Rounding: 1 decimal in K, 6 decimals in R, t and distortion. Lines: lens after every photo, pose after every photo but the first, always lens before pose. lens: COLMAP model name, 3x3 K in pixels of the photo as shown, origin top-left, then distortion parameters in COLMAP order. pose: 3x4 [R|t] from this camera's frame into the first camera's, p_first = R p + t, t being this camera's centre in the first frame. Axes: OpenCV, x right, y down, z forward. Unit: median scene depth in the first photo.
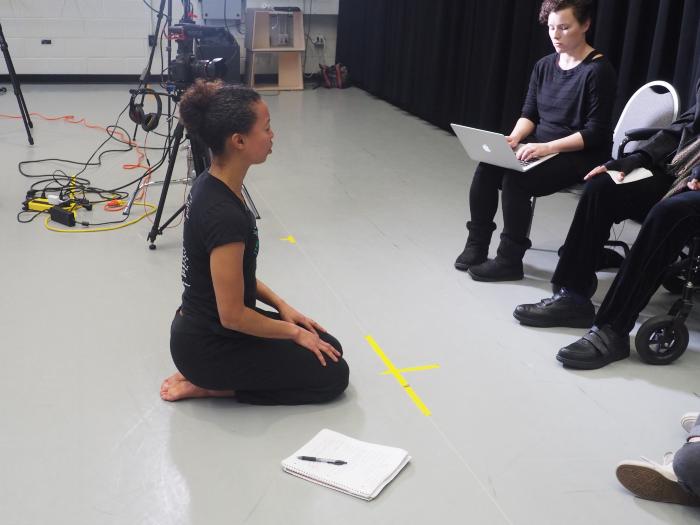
lens RADIAL K [[855.4, 0, 350.0], [0, 855.4, 262.5], [0, 0, 1]] dist [-0.011200, 0.055117]
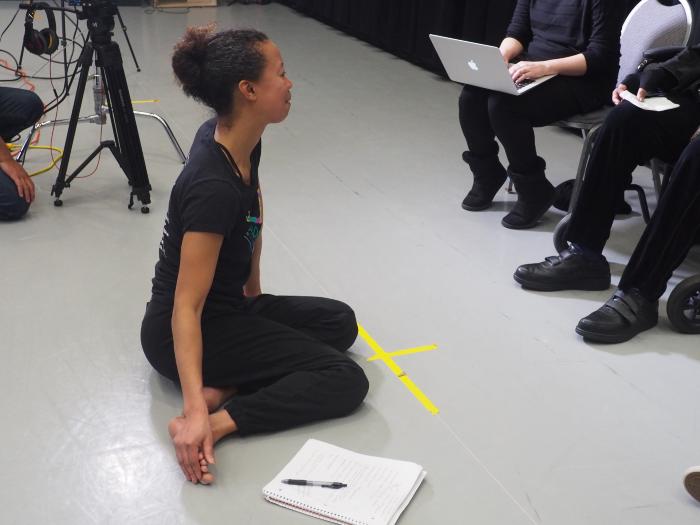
lens RADIAL K [[926.7, 0, 349.2], [0, 926.7, 235.6], [0, 0, 1]] dist [-0.011760, -0.009776]
pose [[0.993814, -0.028342, 0.107378, -0.061519], [0.023817, 0.998783, 0.043198, -0.021050], [-0.108471, -0.040374, 0.993279, 0.122760]]
